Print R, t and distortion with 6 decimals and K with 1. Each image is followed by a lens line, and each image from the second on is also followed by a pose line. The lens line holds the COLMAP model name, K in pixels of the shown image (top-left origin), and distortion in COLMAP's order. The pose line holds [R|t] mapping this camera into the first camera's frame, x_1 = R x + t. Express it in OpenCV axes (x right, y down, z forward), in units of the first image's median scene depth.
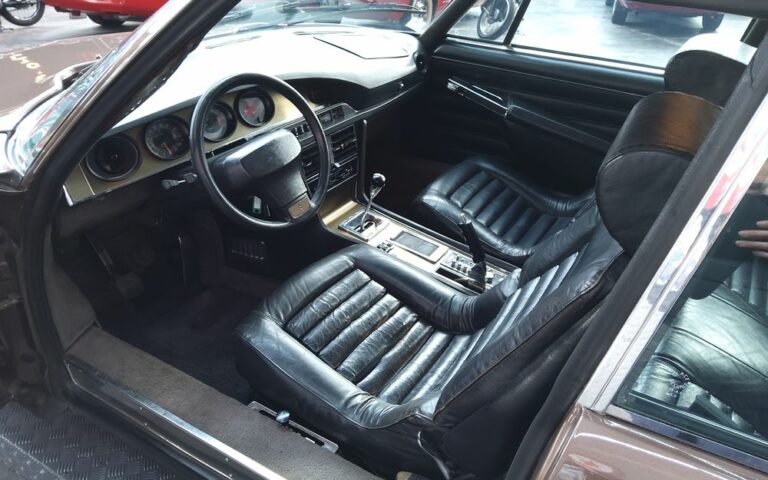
lens RADIAL K [[573.1, 0, 398.1], [0, 573.1, 257.3], [0, 0, 1]] dist [0.055504, -0.099004]
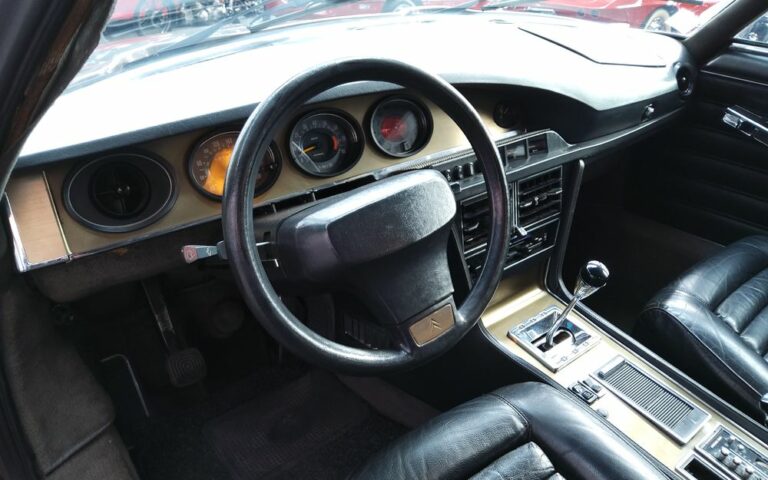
lens RADIAL K [[573.1, 0, 384.9], [0, 573.1, 242.2], [0, 0, 1]] dist [0.055504, -0.099004]
pose [[0.935644, 0.147009, -0.320871, -0.047403], [-0.167143, 0.985276, -0.035971, -0.105986], [0.310859, 0.087288, 0.946439, 0.398117]]
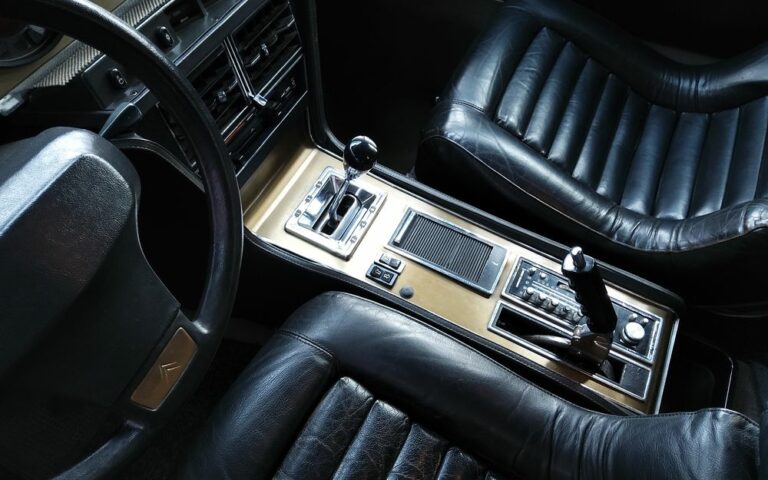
lens RADIAL K [[573.1, 0, 388.0], [0, 573.1, 244.6], [0, 0, 1]] dist [0.055504, -0.099004]
pose [[0.994663, -0.102313, 0.013332, -0.025659], [0.090012, 0.923621, 0.372589, -0.218368], [-0.050435, -0.369400, 0.927901, 0.549255]]
